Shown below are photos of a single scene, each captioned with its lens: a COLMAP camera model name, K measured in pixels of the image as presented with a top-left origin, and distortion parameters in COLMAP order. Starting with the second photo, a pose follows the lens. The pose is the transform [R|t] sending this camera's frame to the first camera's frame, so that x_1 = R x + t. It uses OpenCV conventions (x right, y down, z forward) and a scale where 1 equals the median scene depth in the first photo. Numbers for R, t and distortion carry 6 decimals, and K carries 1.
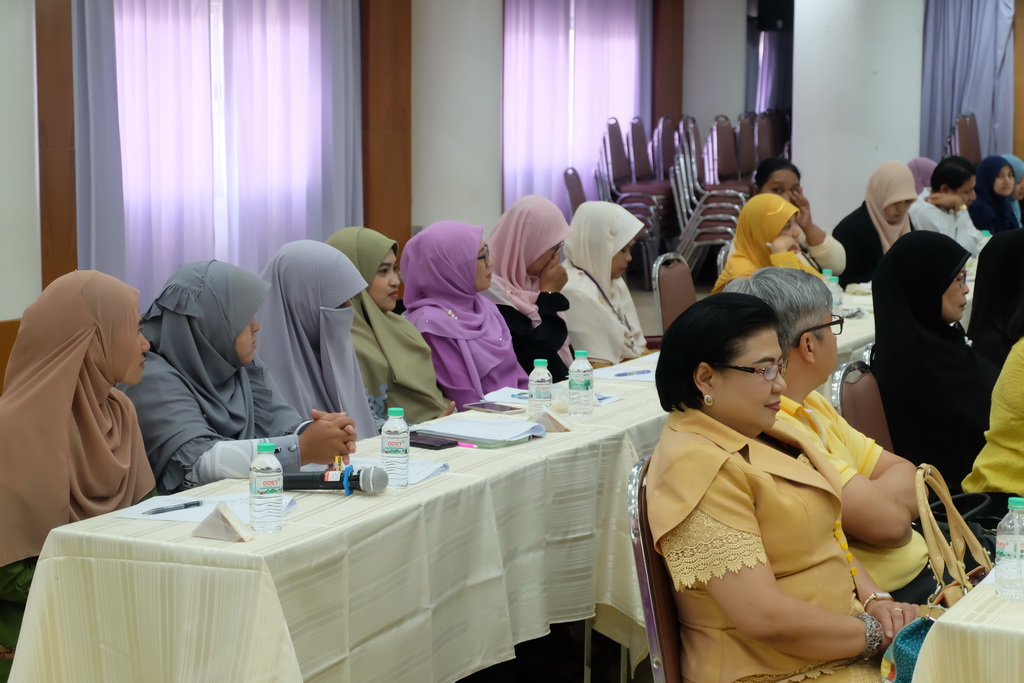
lens RADIAL K [[2202.0, 0, 544.7], [0, 2202.0, 316.2], [0, 0, 1]] dist [0.114697, 0.000000]
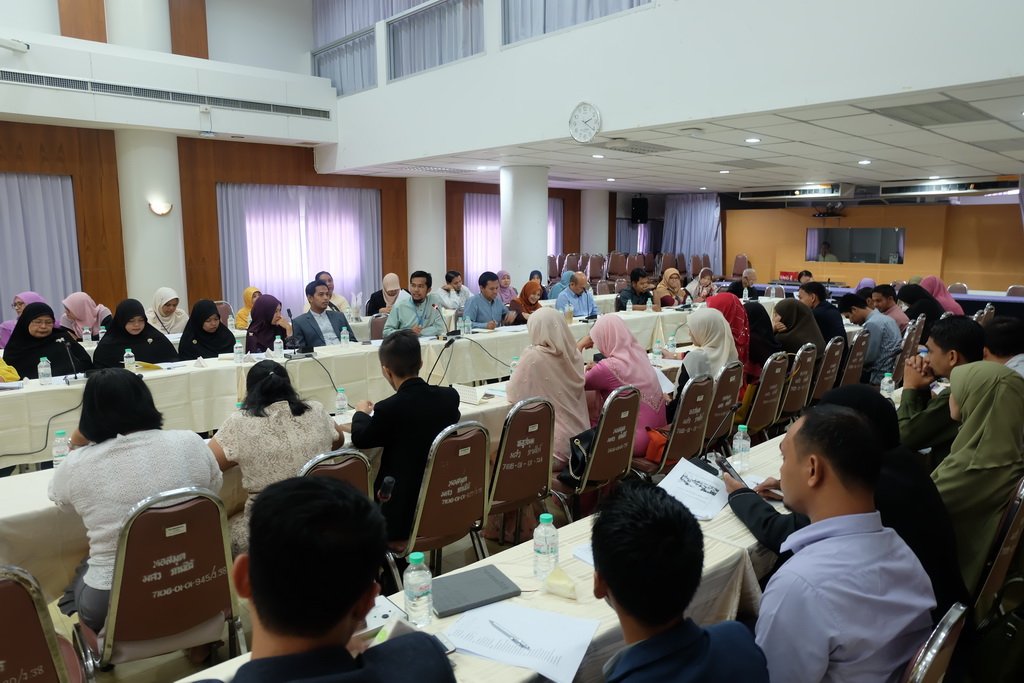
lens RADIAL K [[690.3, 0, 503.3], [0, 690.3, 346.0], [0, 0, 1]] dist [-0.031317, 0.017077]
pose [[0.914333, 0.057355, -0.400880, 1.069379], [-0.039739, 0.997850, 0.052126, -0.050840], [0.403008, -0.031730, 0.914646, 0.490486]]
